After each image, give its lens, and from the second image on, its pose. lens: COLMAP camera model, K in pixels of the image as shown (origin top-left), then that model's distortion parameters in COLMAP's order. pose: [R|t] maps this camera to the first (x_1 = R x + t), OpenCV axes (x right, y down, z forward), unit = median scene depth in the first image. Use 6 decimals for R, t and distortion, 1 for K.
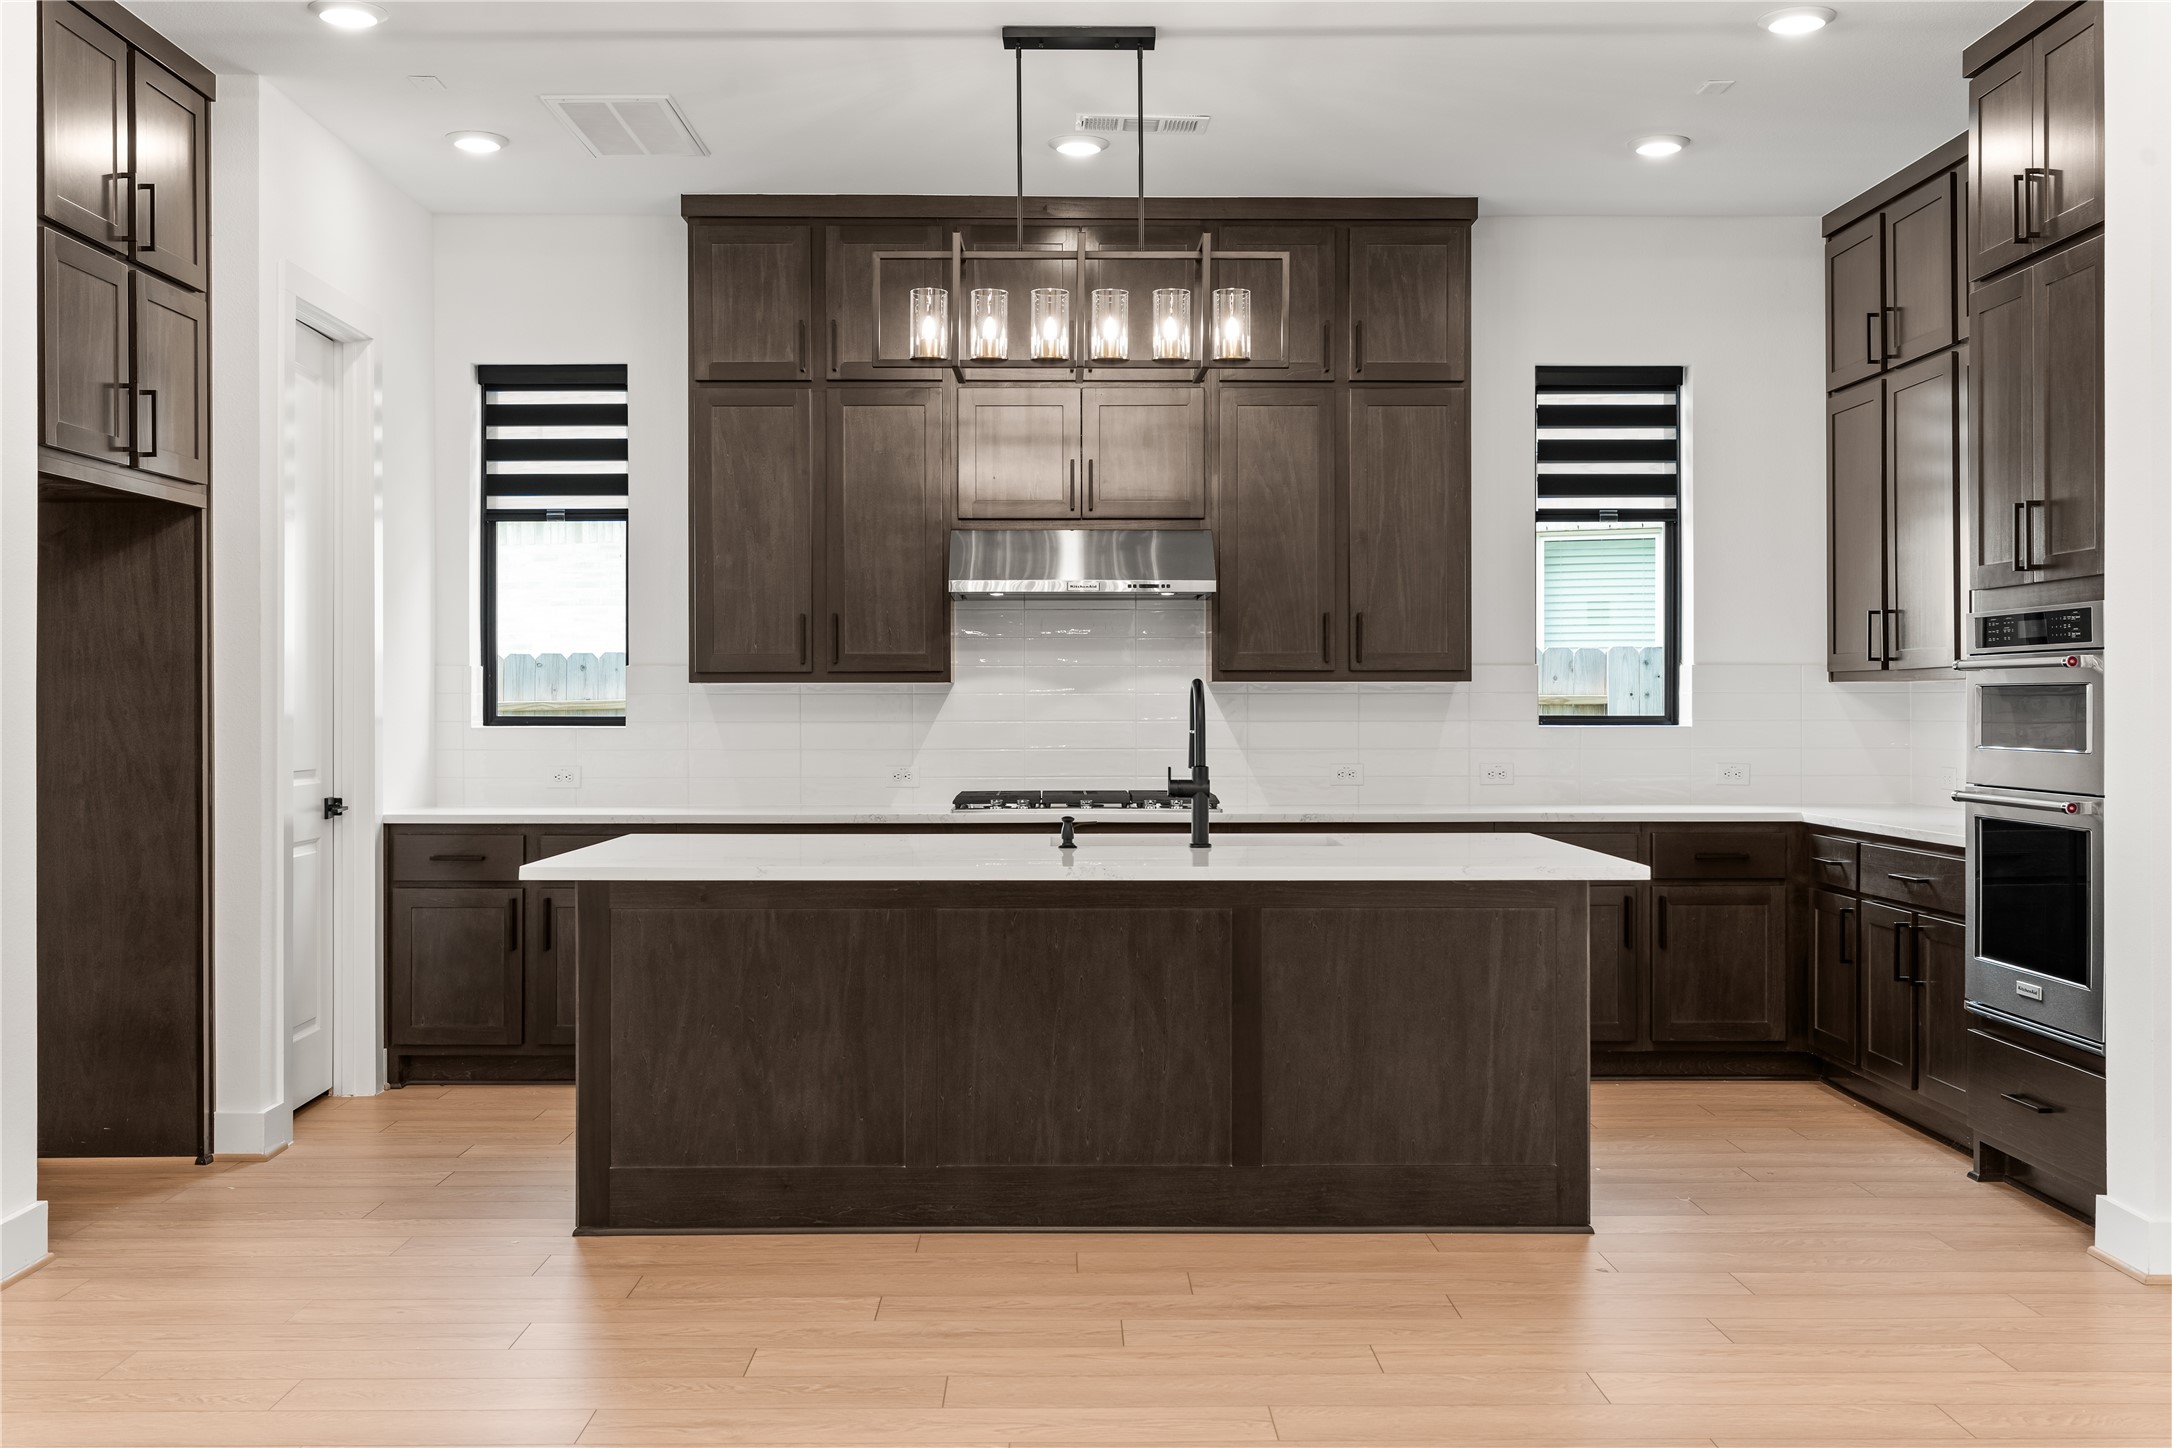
lens RADIAL K [[2129.1, 0, 1084.5], [0, 2129.1, 706.5], [0, 0, 1]] dist [0.008950, 0.000000]
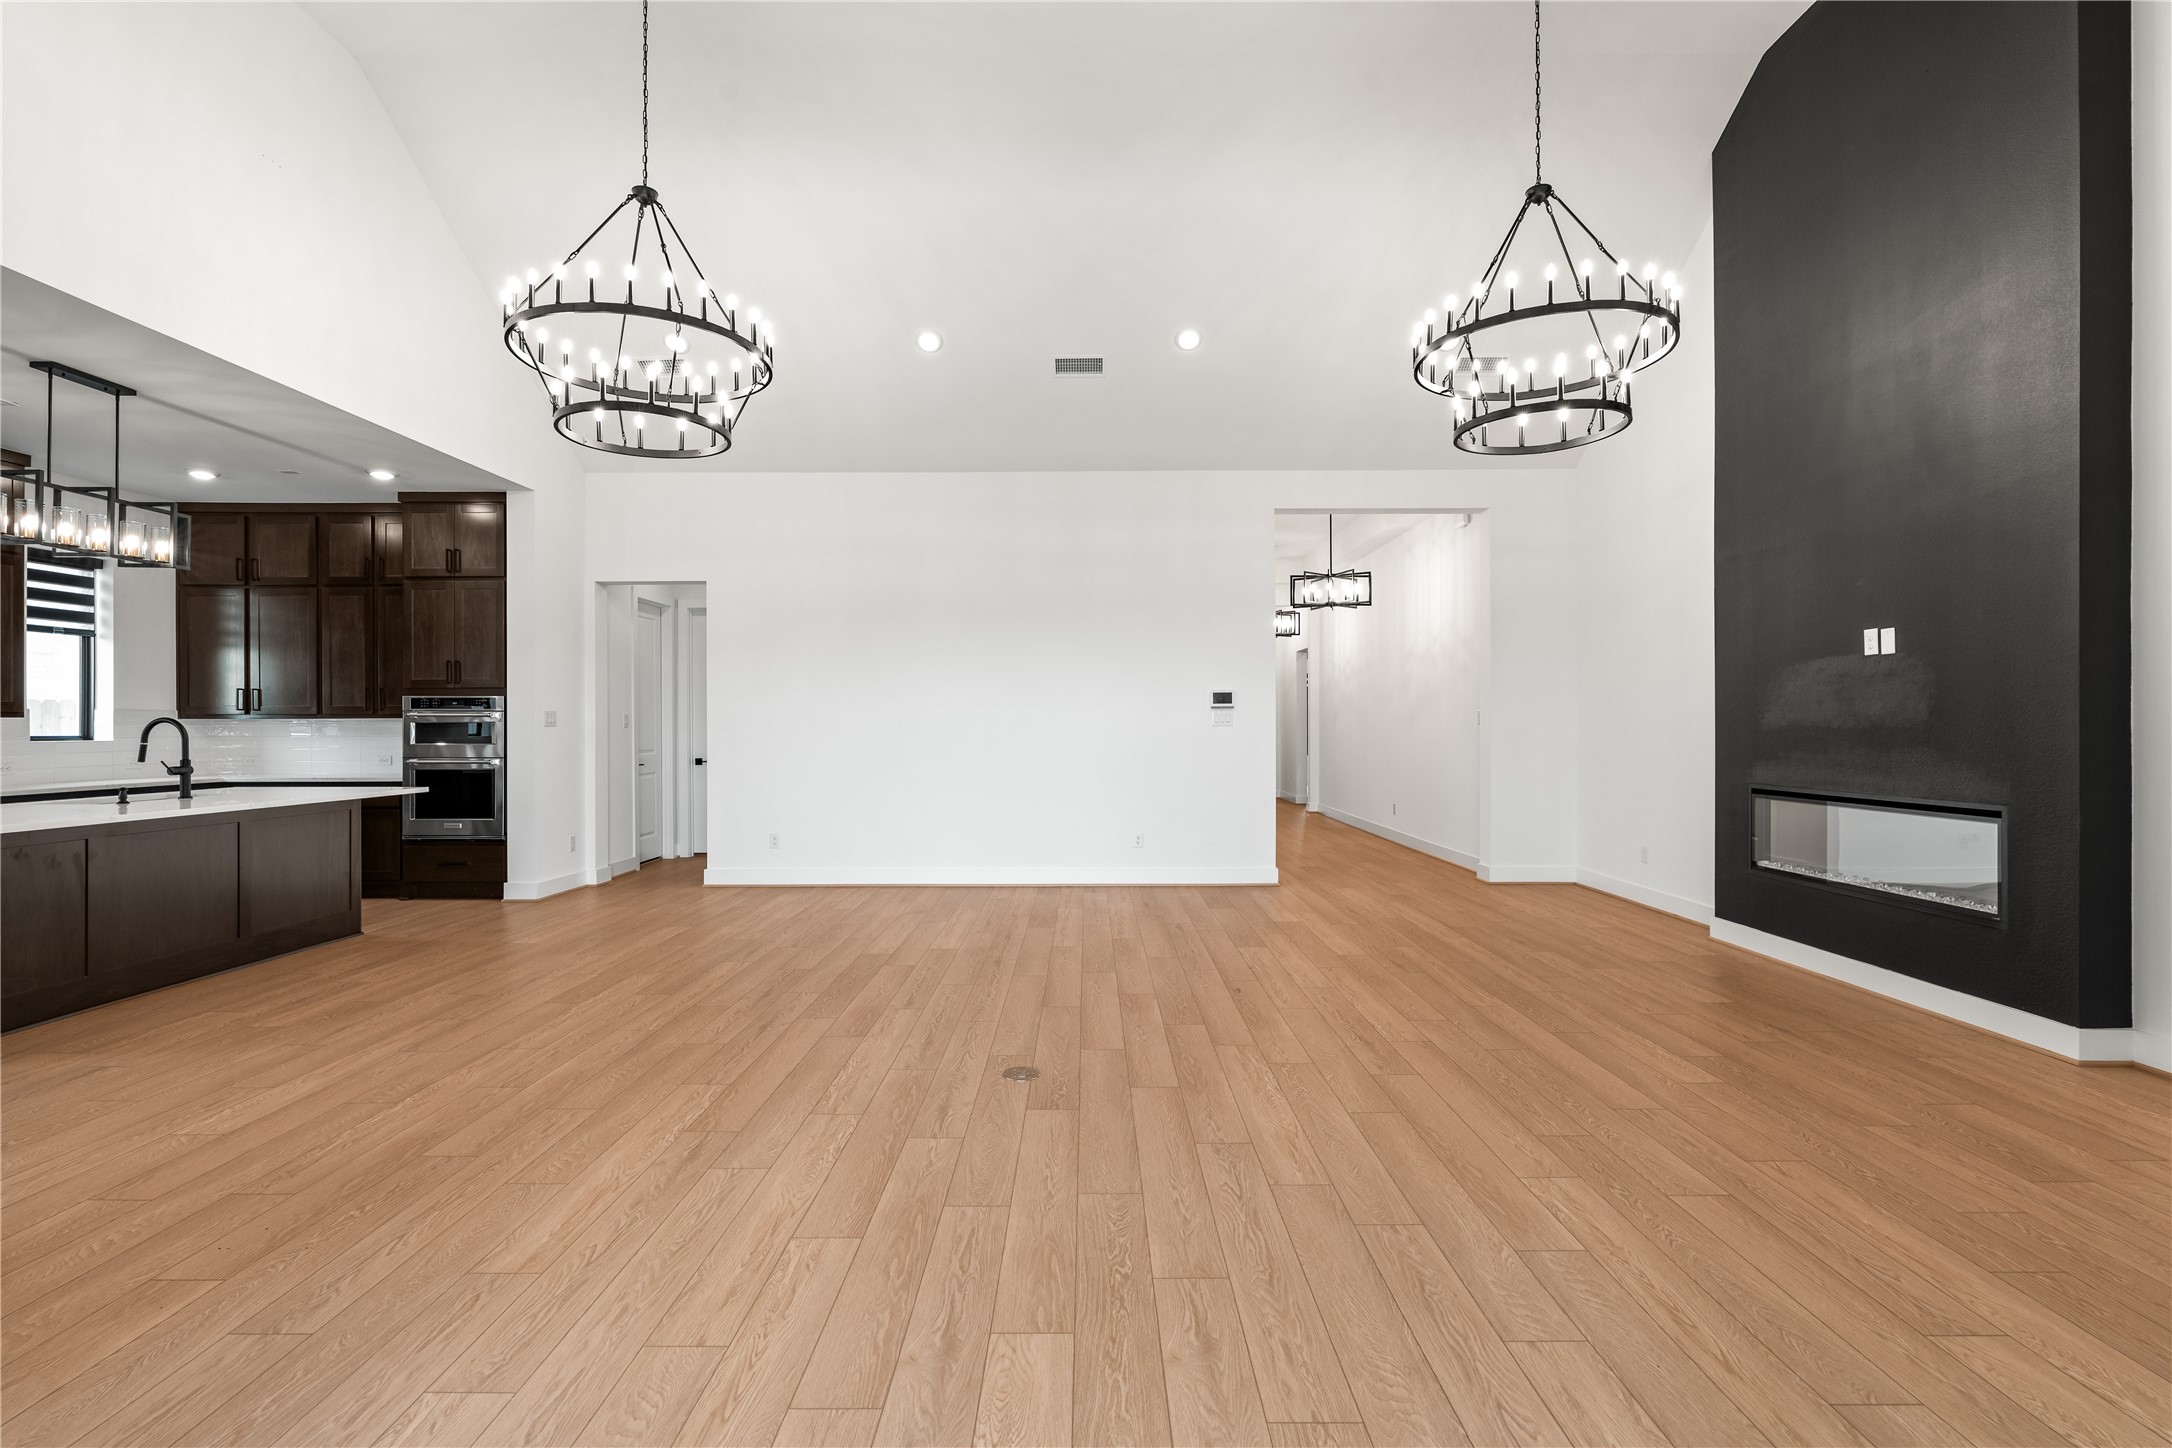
lens RADIAL K [[977.7, 0, 1088.1], [0, 977.7, 718.2], [0, 0, 1]] dist [-0.007736, 0.003050]
pose [[0.013567, 0.008219, 0.999874, -0.663801], [0.003412, 0.999960, -0.008266, -0.001196], [-0.999902, 0.003524, 0.013538, 0.074940]]
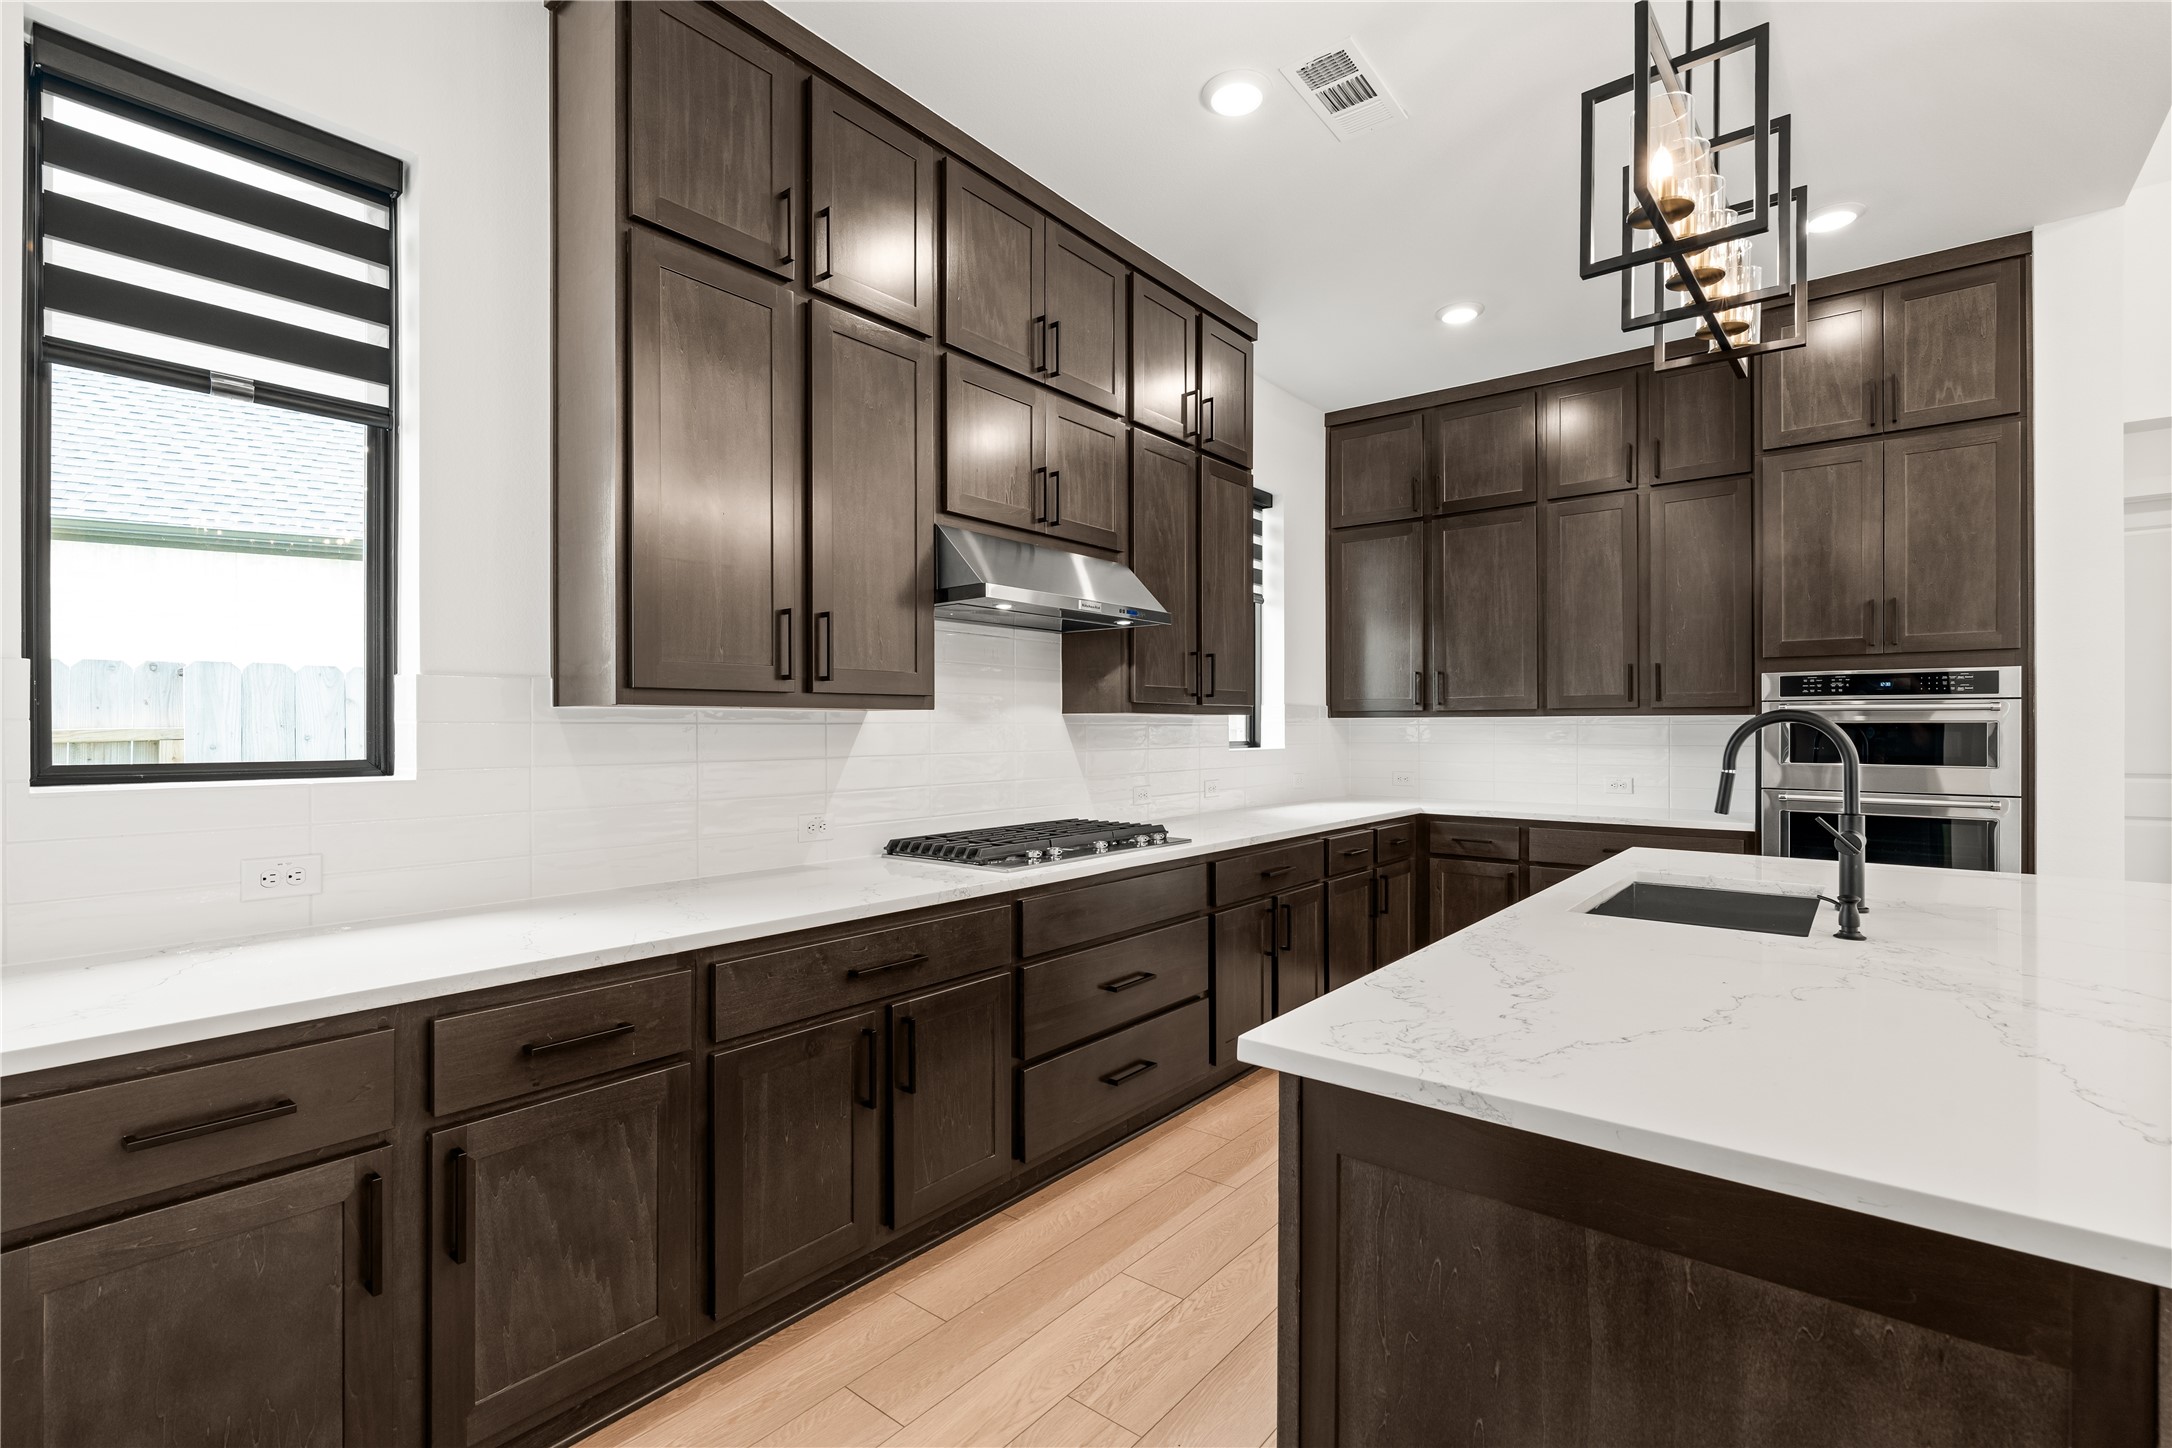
lens RADIAL K [[977.7, 0, 1083.9], [0, 977.7, 726.6], [0, 0, 1]] dist [-0.007736, 0.003050]
pose [[0.640101, 0.001366, 0.768289, -0.323097], [0.000609, 0.999997, -0.002286, -0.004199], [-0.768290, 0.001931, 0.640099, 0.736444]]
